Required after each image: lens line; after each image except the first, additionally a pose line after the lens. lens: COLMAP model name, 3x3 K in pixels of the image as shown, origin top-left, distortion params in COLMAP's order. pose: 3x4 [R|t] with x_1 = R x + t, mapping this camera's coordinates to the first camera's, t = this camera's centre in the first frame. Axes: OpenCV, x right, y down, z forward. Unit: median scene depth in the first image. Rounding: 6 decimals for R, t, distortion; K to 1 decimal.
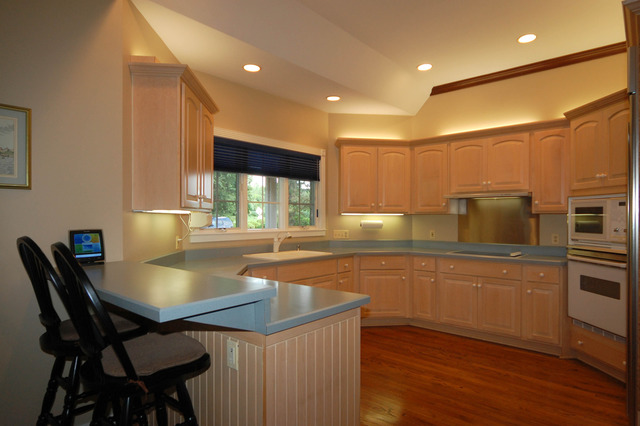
lens RADIAL K [[385.3, 0, 321.8], [0, 385.3, 214.8], [0, 0, 1]] dist [-0.003512, 0.001124]
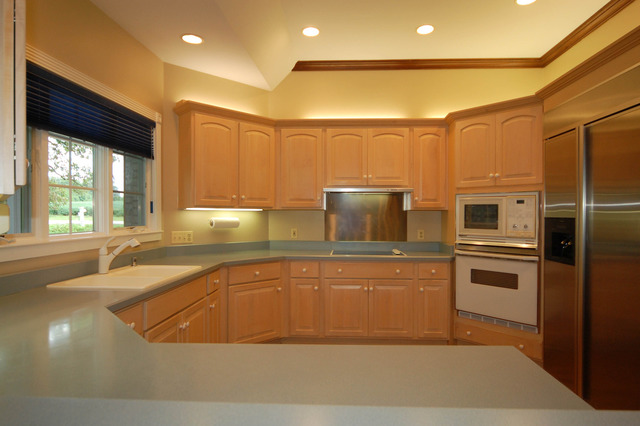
lens RADIAL K [[385.3, 0, 320.9], [0, 385.3, 213.9], [0, 0, 1]] dist [-0.003512, 0.001124]
pose [[0.775729, 0.000561, 0.631067, -0.236648], [-0.006827, 0.999949, 0.007502, 0.000854], [-0.631030, -0.010127, 0.775692, 0.339031]]
